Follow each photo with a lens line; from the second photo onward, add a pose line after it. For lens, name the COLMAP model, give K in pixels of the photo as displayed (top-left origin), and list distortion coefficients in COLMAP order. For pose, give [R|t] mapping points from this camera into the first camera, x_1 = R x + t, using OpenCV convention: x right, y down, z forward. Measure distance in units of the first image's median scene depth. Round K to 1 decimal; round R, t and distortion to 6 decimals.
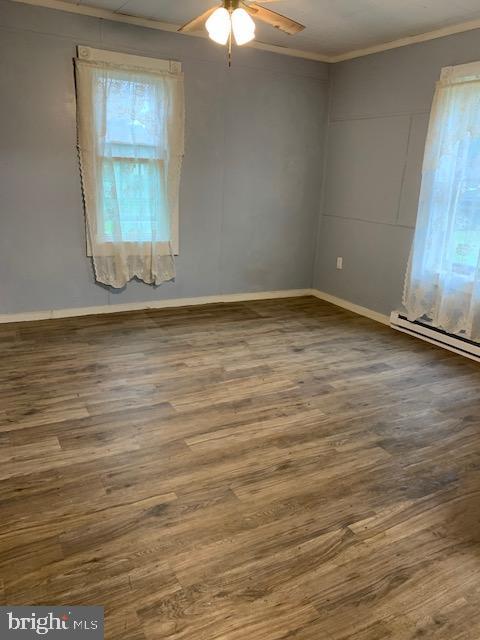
lens RADIAL K [[489.1, 0, 237.4], [0, 489.1, 315.5], [0, 0, 1]] dist [0.042399, -0.043930]
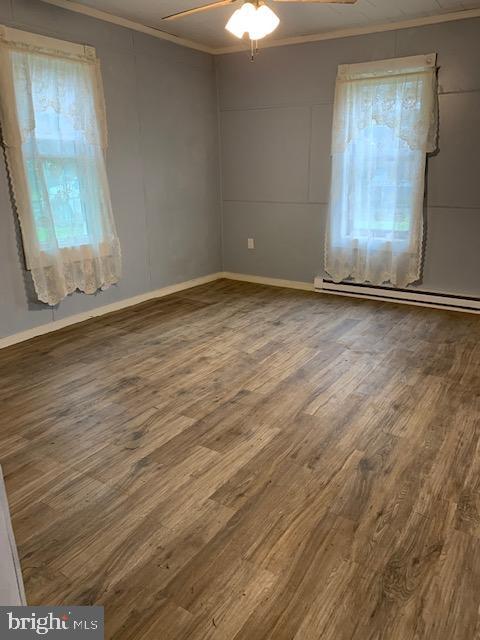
lens RADIAL K [[489.1, 0, 235.1], [0, 489.1, 322.2], [0, 0, 1]] dist [0.042399, -0.043930]
pose [[0.871567, -0.198245, 0.448409, -0.432072], [0.183215, 0.980039, 0.077169, -0.033193], [-0.454756, 0.014898, 0.890491, 0.065405]]
